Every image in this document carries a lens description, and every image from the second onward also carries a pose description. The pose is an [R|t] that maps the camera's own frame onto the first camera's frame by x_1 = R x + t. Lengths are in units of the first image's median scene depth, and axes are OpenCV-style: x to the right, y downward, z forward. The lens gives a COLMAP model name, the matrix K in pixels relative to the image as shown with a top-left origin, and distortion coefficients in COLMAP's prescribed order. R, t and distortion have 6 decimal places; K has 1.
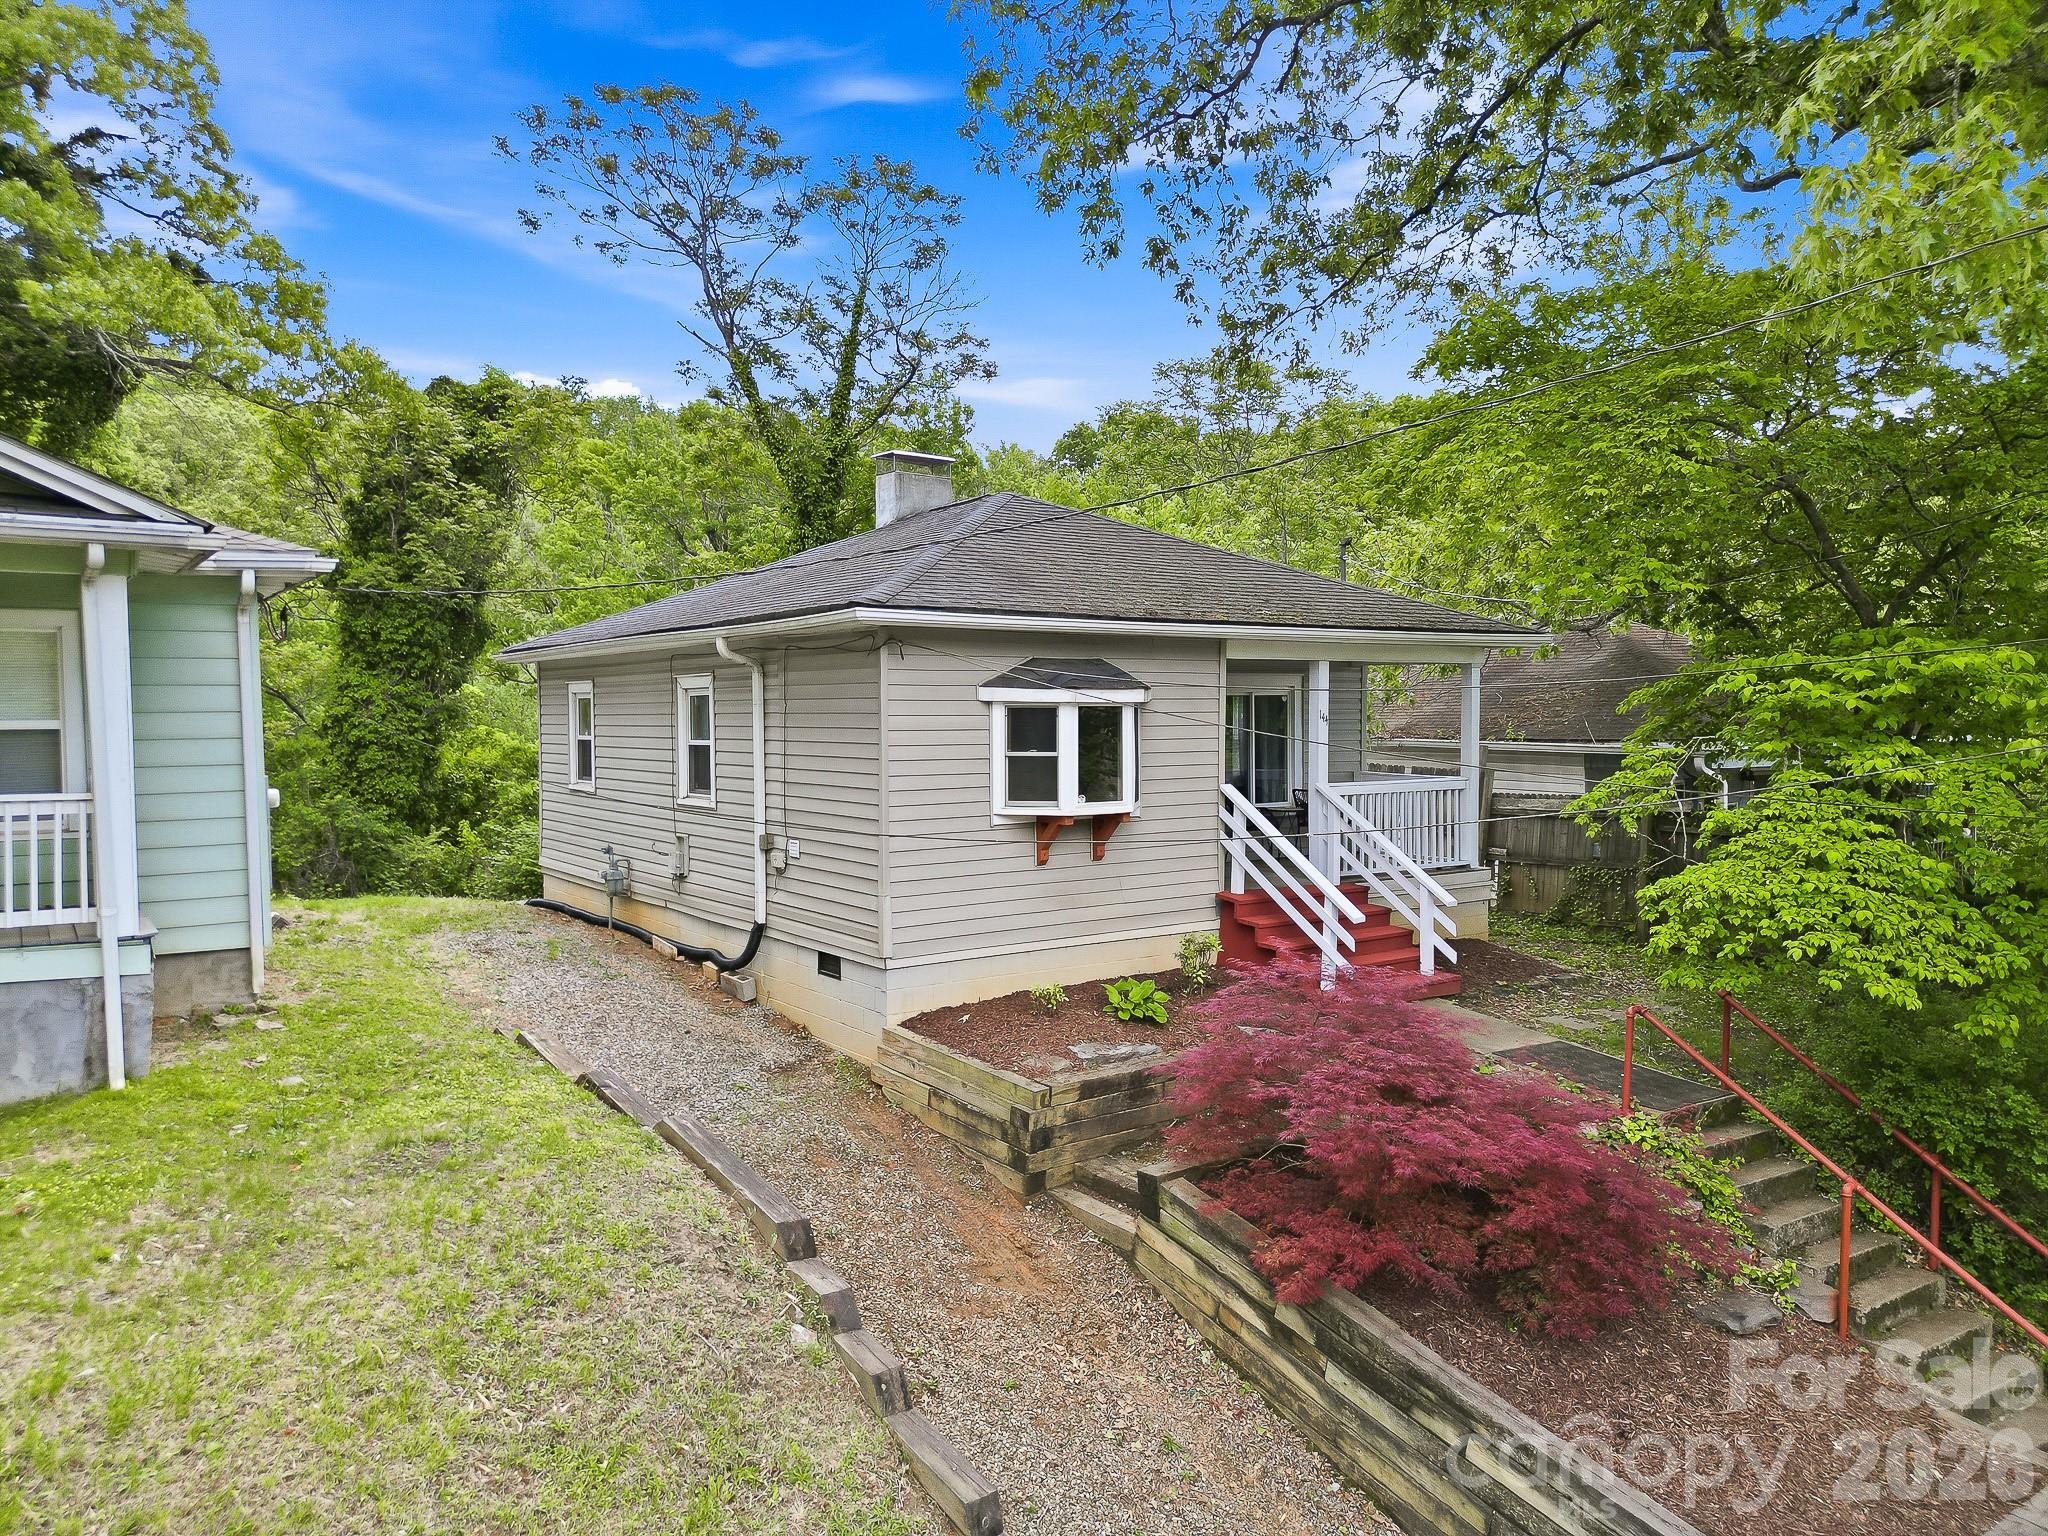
lens RADIAL K [[1433.9, 0, 1018.2], [0, 1433.9, 764.6], [0, 0, 1]] dist [0.059905, -0.035112]
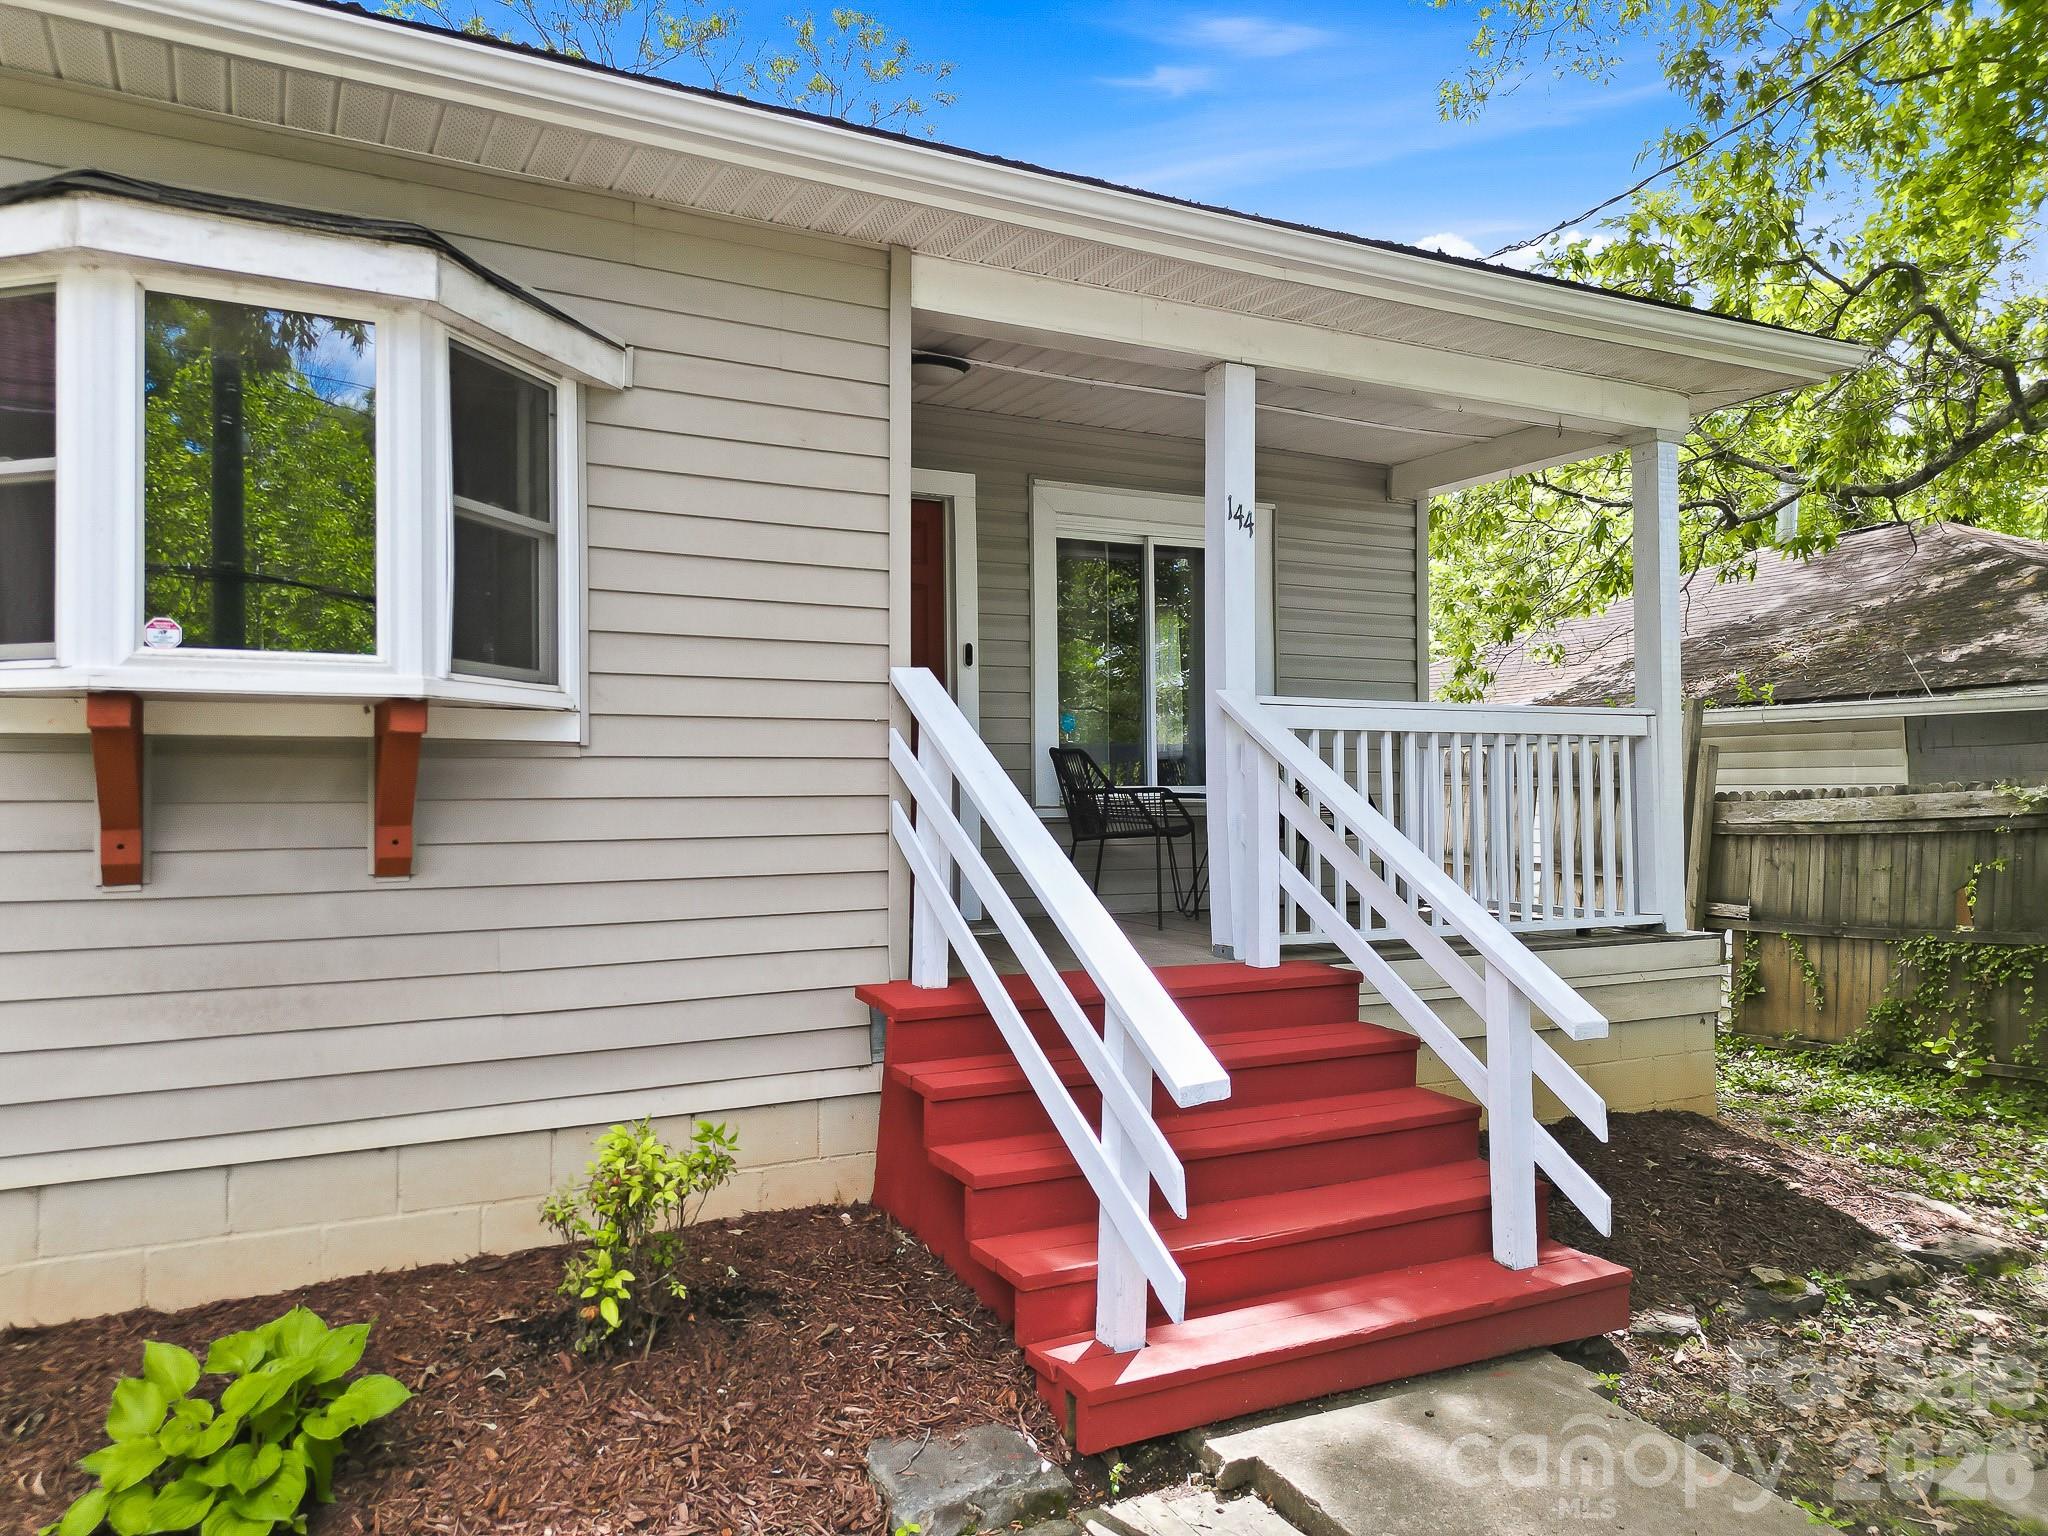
lens RADIAL K [[1433.9, 0, 1021.7], [0, 1433.9, 765.7], [0, 0, 1]] dist [0.059905, -0.035112]
pose [[0.992376, -0.004735, -0.123153, 0.183621], [-0.002915, 0.998080, -0.061863, 0.050428], [0.123210, 0.061751, 0.990458, 0.569486]]
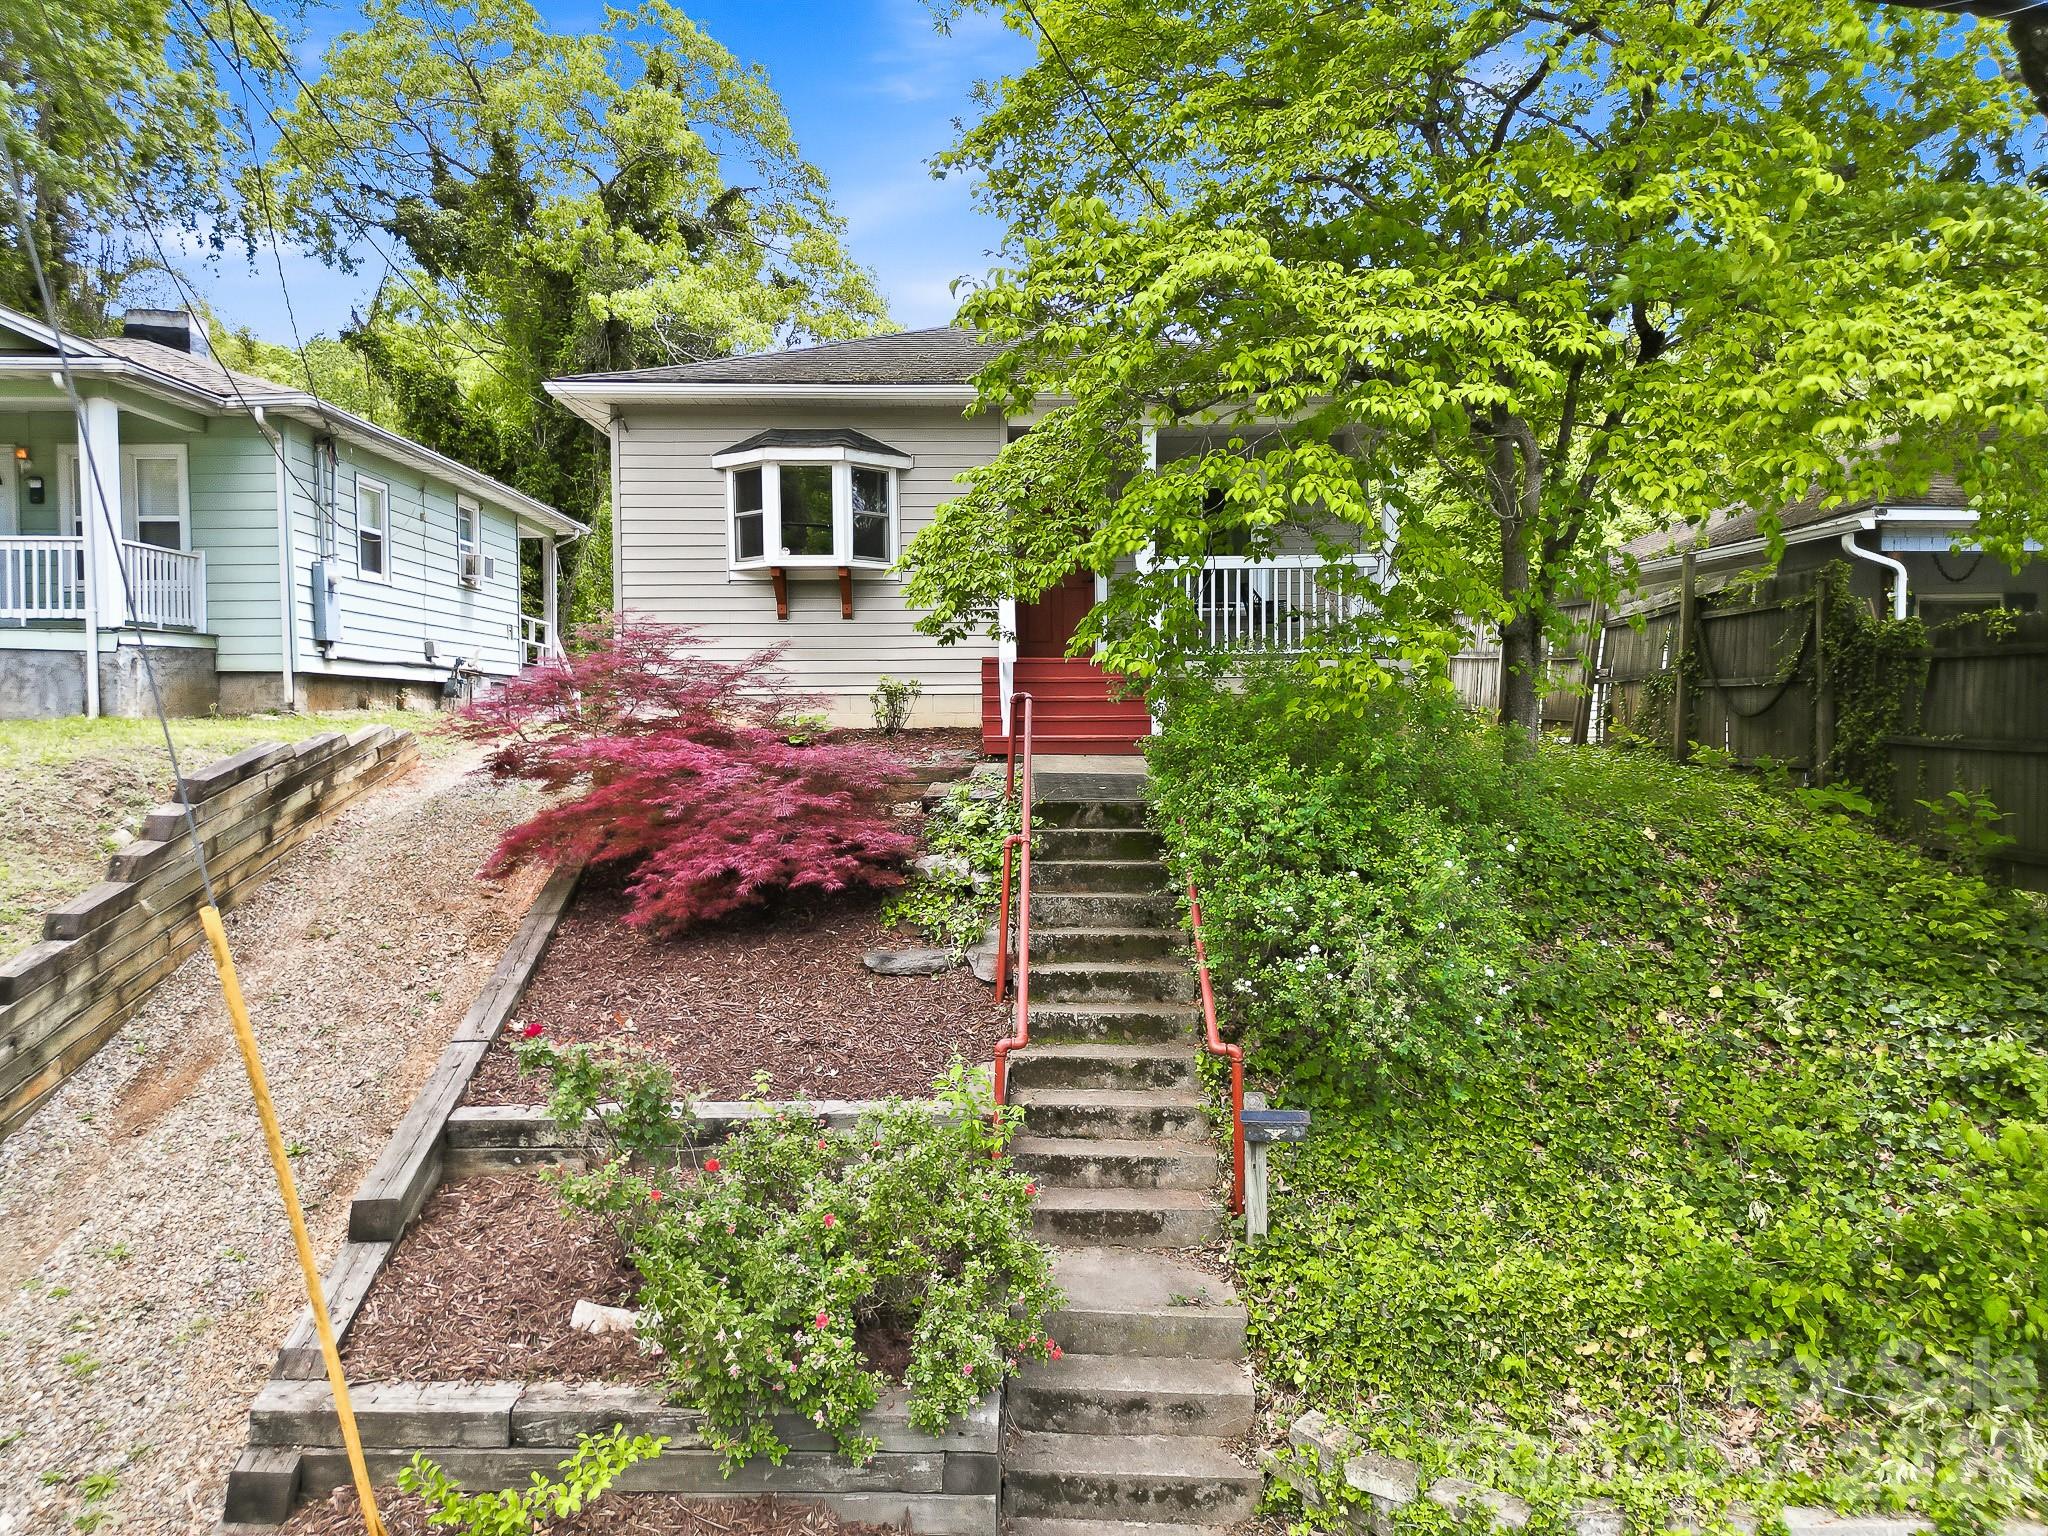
lens RADIAL K [[1433.9, 0, 1017.2], [0, 1433.9, 772.6], [0, 0, 1]] dist [0.059905, -0.035112]
pose [[0.829139, 0.021312, -0.558637, 0.618904], [-0.017363, 0.999773, 0.012371, 0.135155], [0.558773, -0.000558, 0.829320, 0.140750]]
